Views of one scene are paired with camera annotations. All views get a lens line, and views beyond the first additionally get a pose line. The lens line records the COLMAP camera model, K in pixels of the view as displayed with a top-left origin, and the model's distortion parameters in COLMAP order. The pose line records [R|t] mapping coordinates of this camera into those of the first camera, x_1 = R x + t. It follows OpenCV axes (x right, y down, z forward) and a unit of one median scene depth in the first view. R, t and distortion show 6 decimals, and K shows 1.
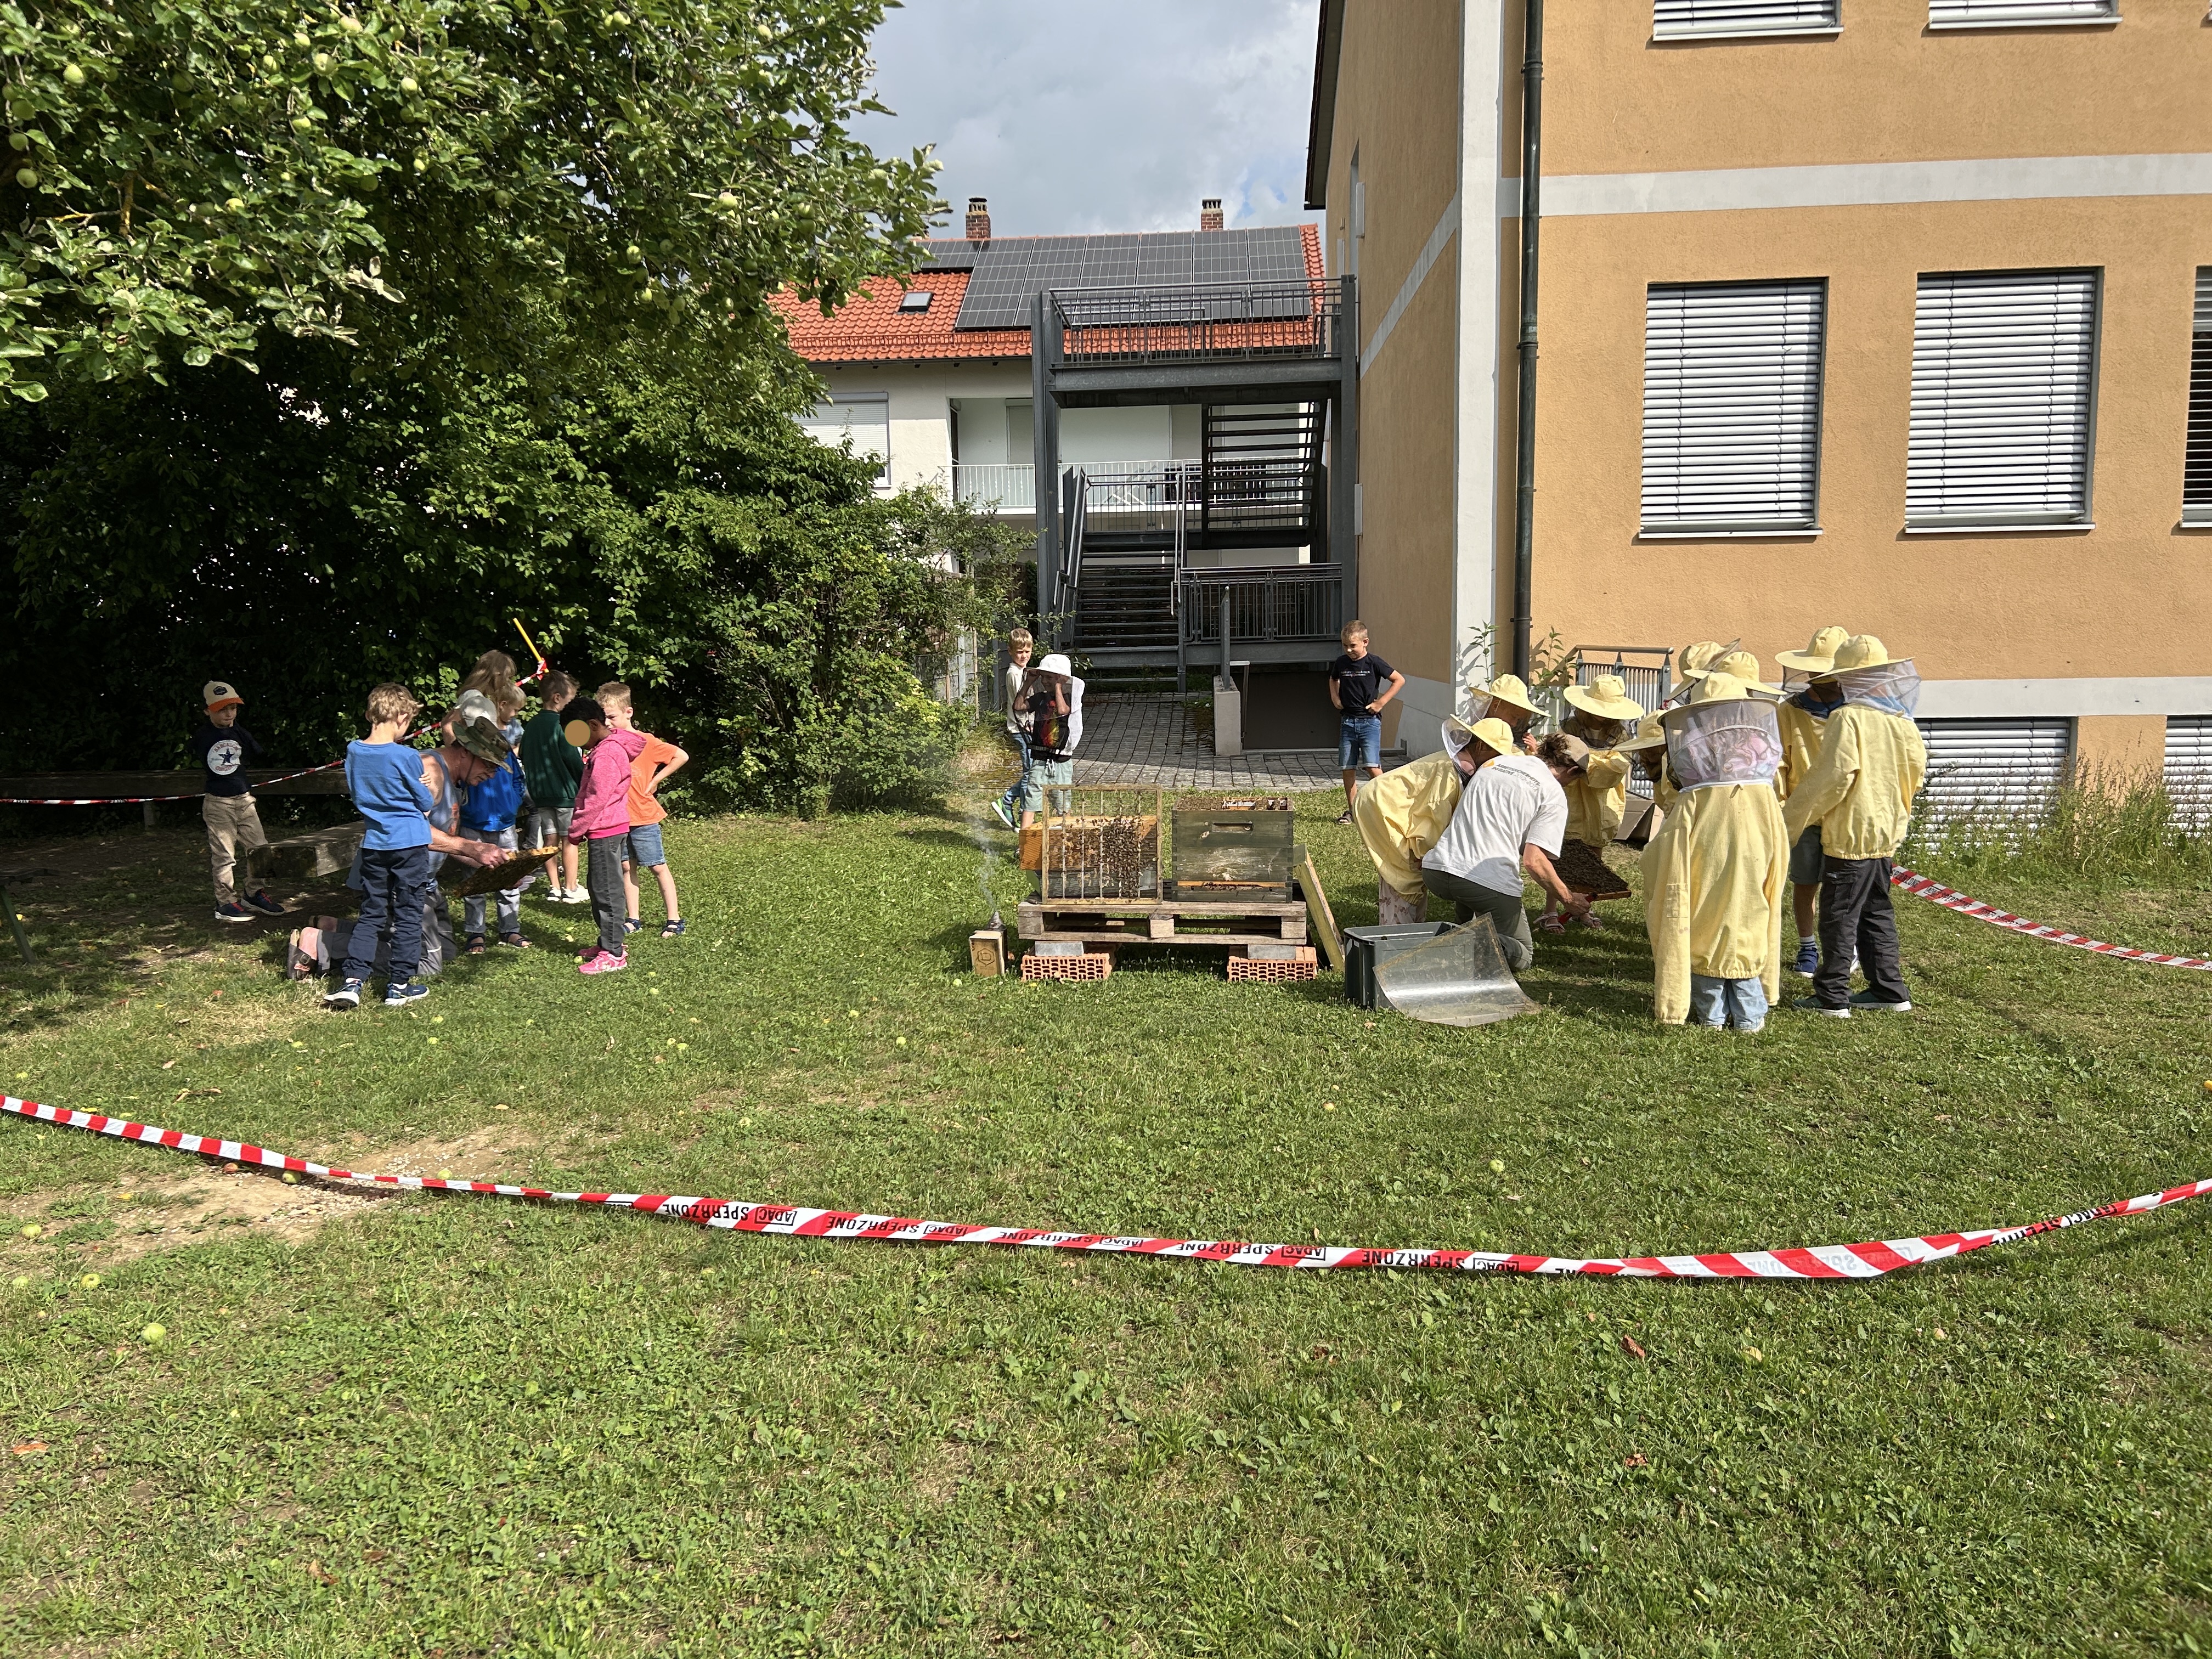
lens RADIAL K [[1654.2, 0, 1108.1], [0, 1654.2, 851.1], [0, 0, 1]] dist [0.060028, -0.080236]
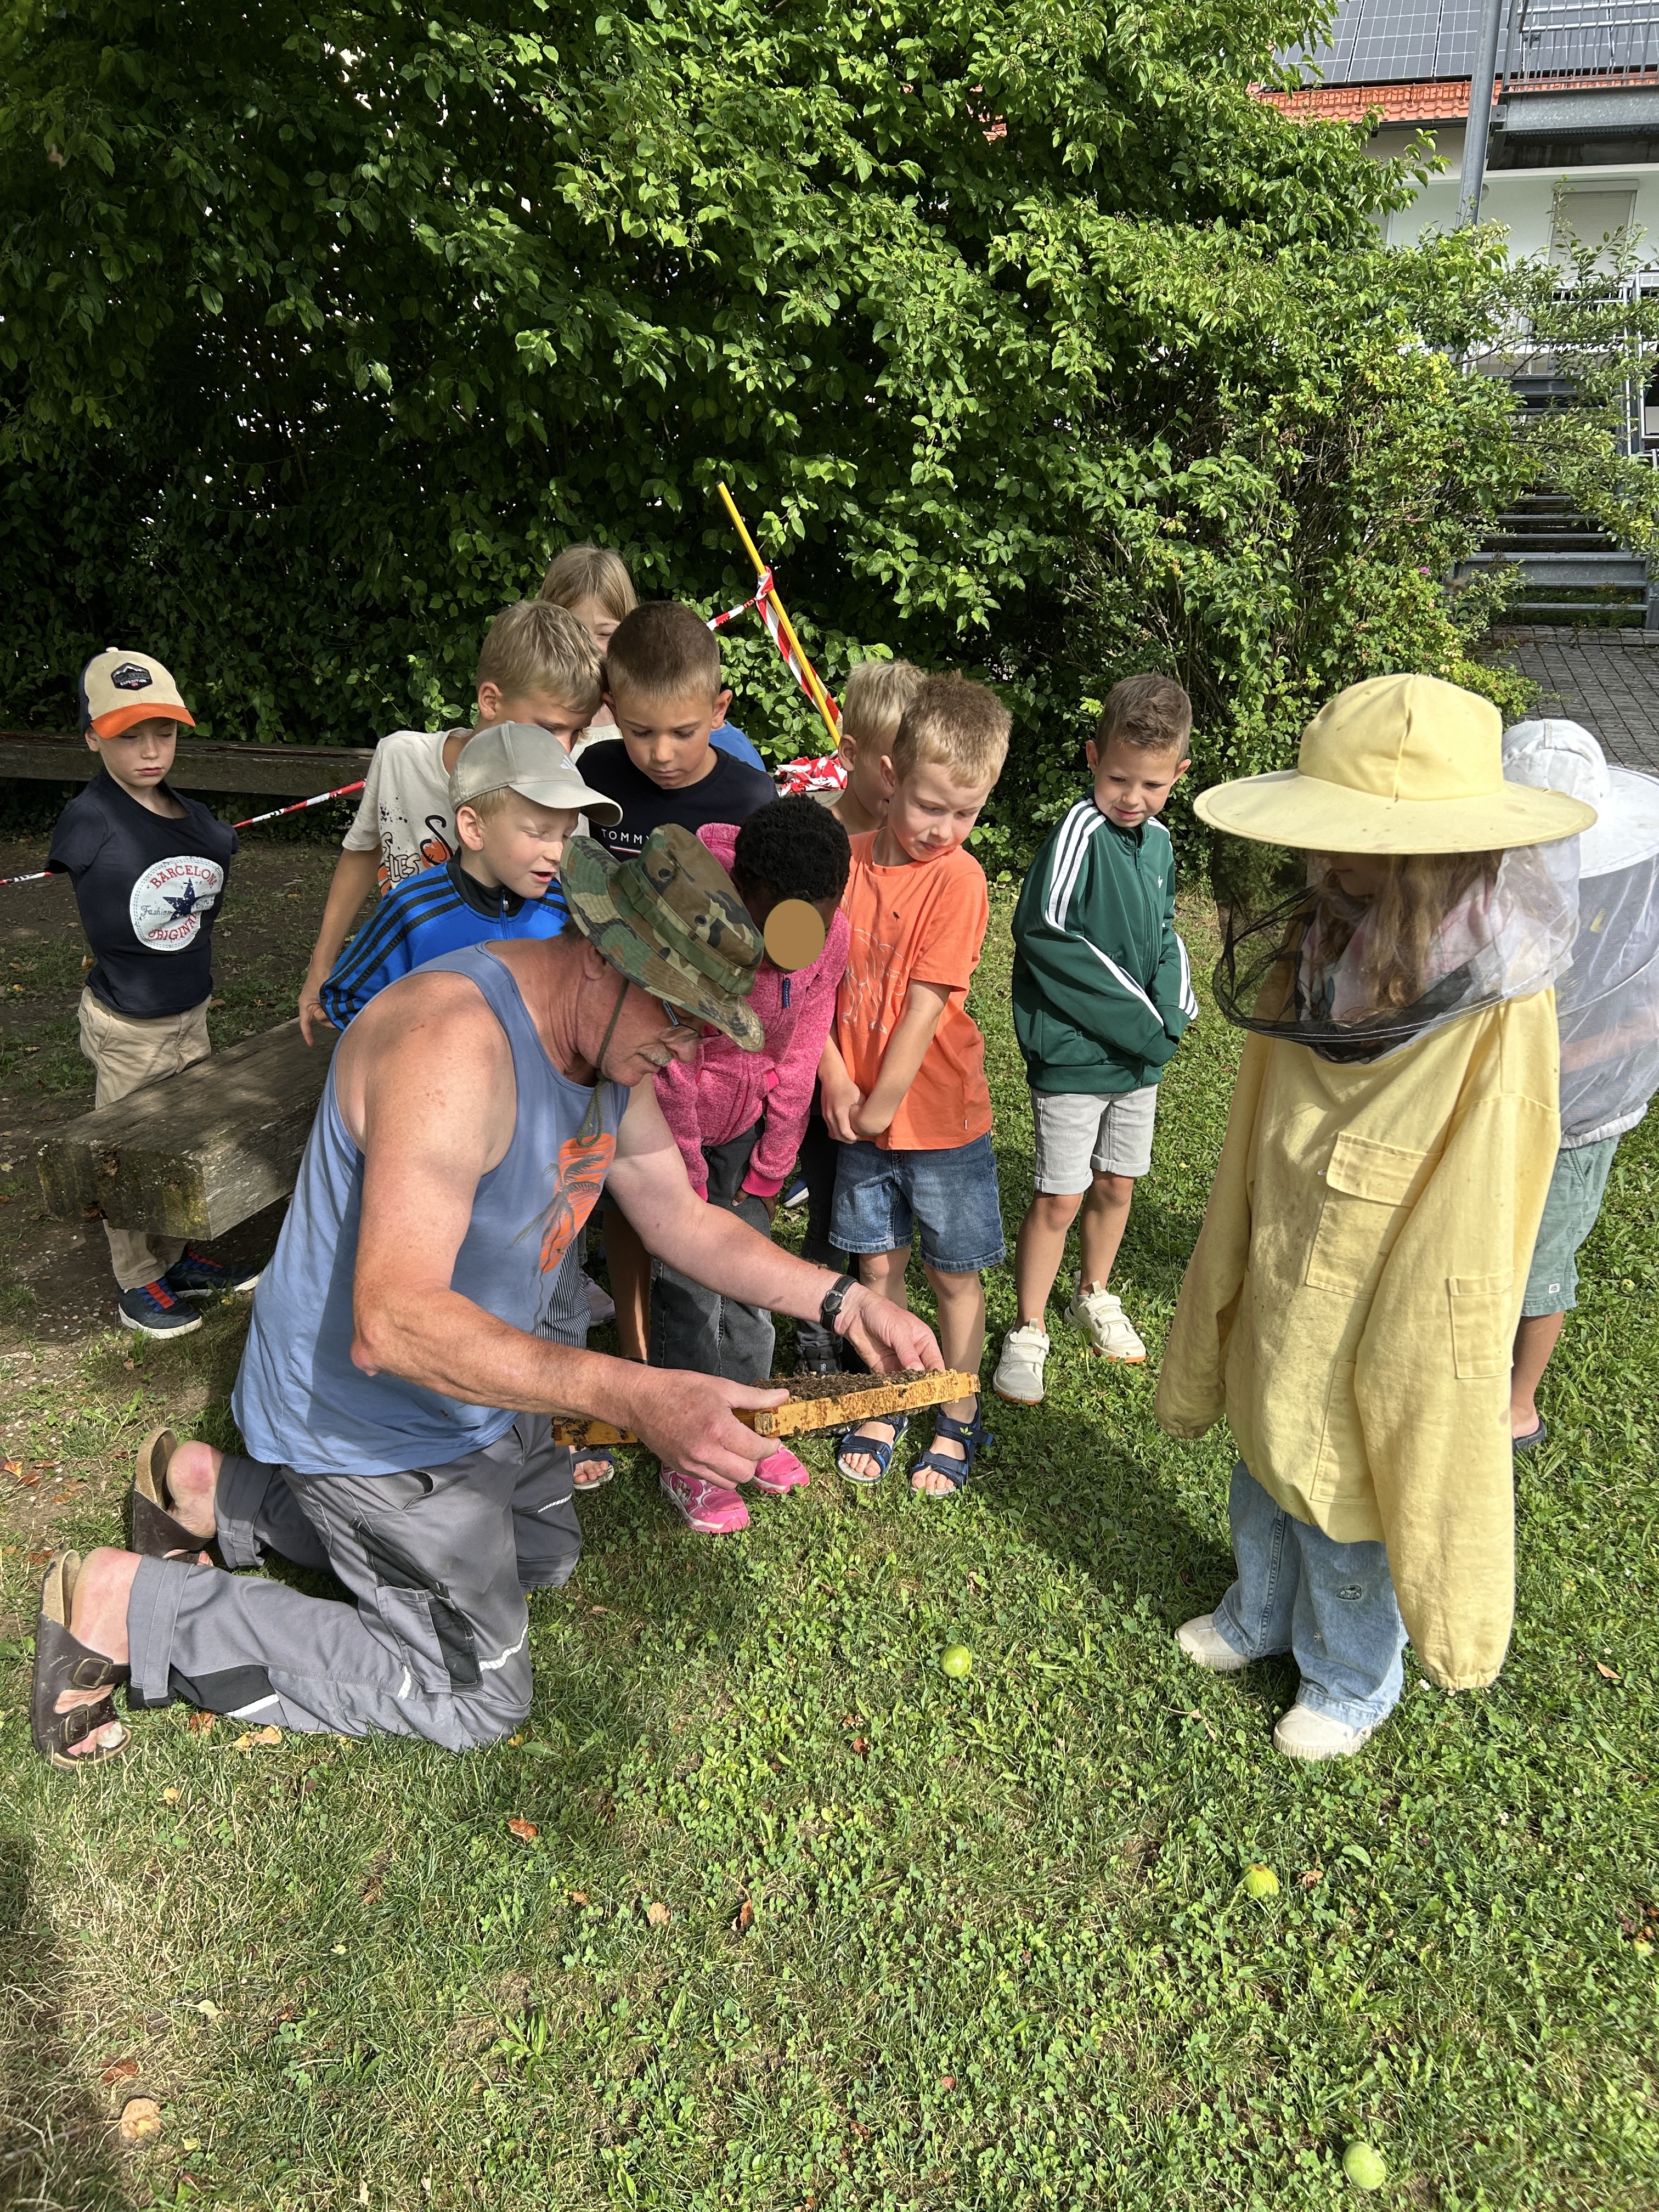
lens RADIAL K [[1654.2, 0, 816.6], [0, 1654.2, 1094.3], [0, 0, 1]] dist [0.060028, -0.080236]
pose [[0.968637, 0.103093, -0.226085, -0.190431], [-0.056454, 0.977382, 0.203809, -0.061814], [0.241982, -0.184654, 0.952548, 0.482673]]
